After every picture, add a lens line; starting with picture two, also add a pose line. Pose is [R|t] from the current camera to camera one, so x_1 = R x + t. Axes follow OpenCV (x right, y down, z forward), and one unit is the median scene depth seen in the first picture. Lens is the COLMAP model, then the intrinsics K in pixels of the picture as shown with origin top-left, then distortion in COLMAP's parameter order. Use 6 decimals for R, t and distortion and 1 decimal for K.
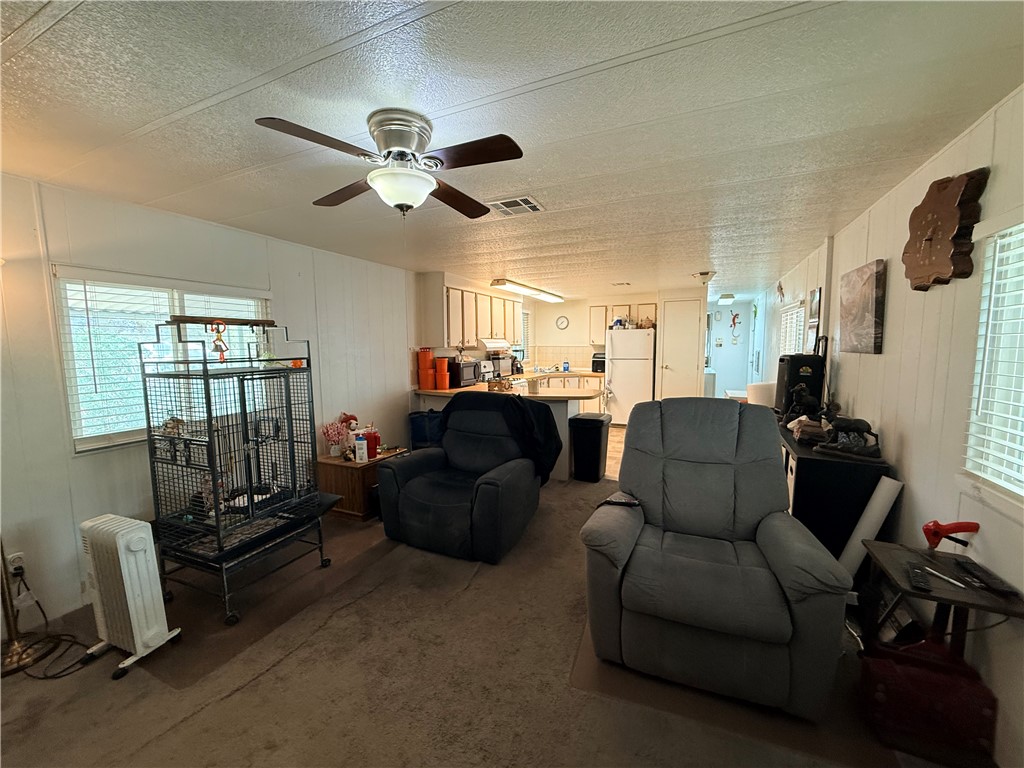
lens RADIAL K [[404.7, 0, 512.0], [0, 404.7, 384.0], [0, 0, 1]] dist [0.001115, 0.000069]
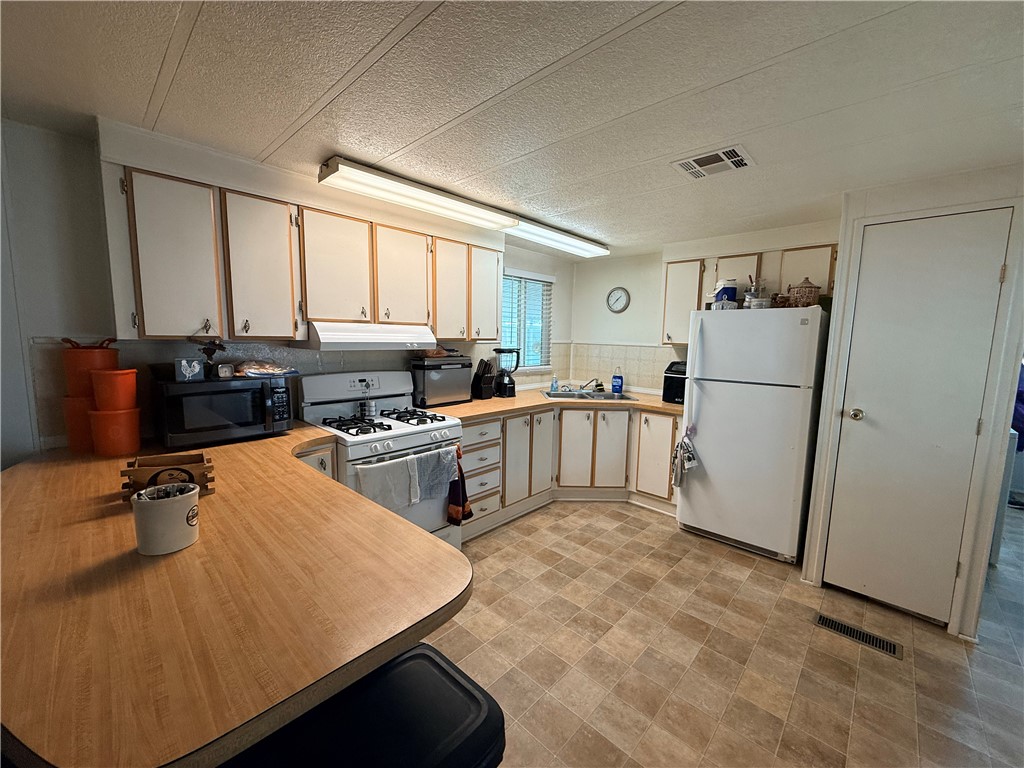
lens RADIAL K [[404.7, 0, 512.0], [0, 404.7, 384.0], [0, 0, 1]] dist [0.001115, 0.000069]
pose [[0.946856, 0.062061, -0.315615, 0.191158], [-0.057372, 0.998061, 0.024137, -0.054396], [0.316501, -0.004747, 0.948580, 0.525931]]
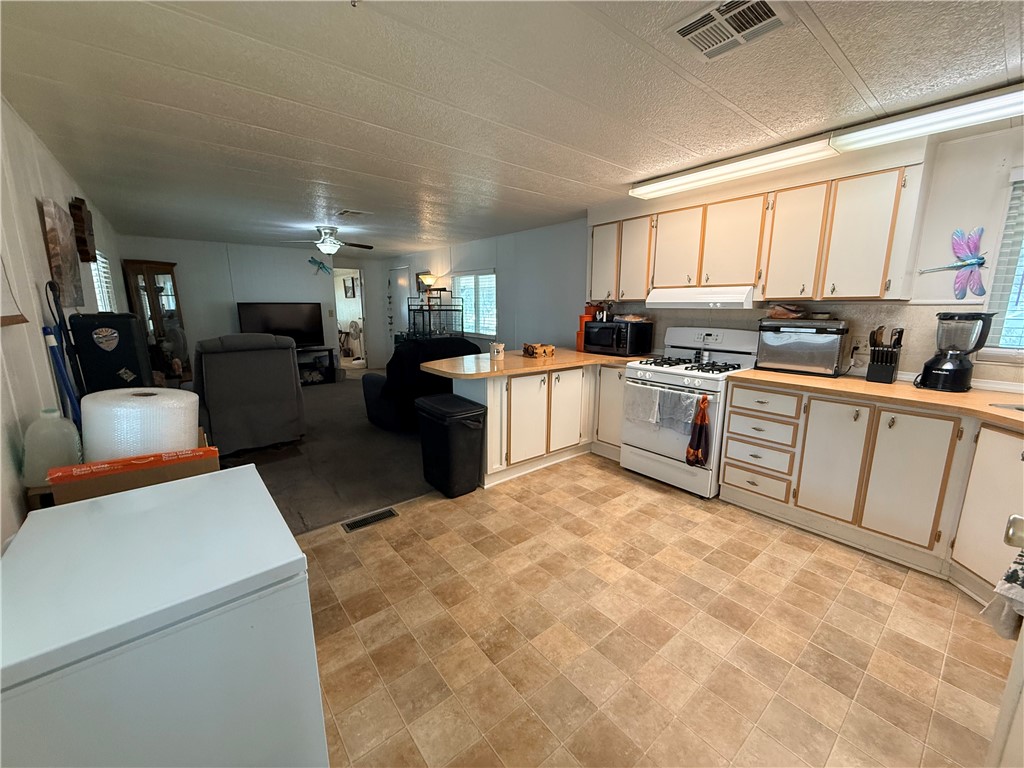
lens RADIAL K [[404.7, 0, 512.0], [0, 404.7, 384.0], [0, 0, 1]] dist [0.001115, 0.000069]
pose [[-0.438208, 0.180806, -0.880501, 0.464652], [-0.086848, 0.966462, 0.241680, -0.079196], [0.894668, 0.182376, -0.407809, 0.844905]]
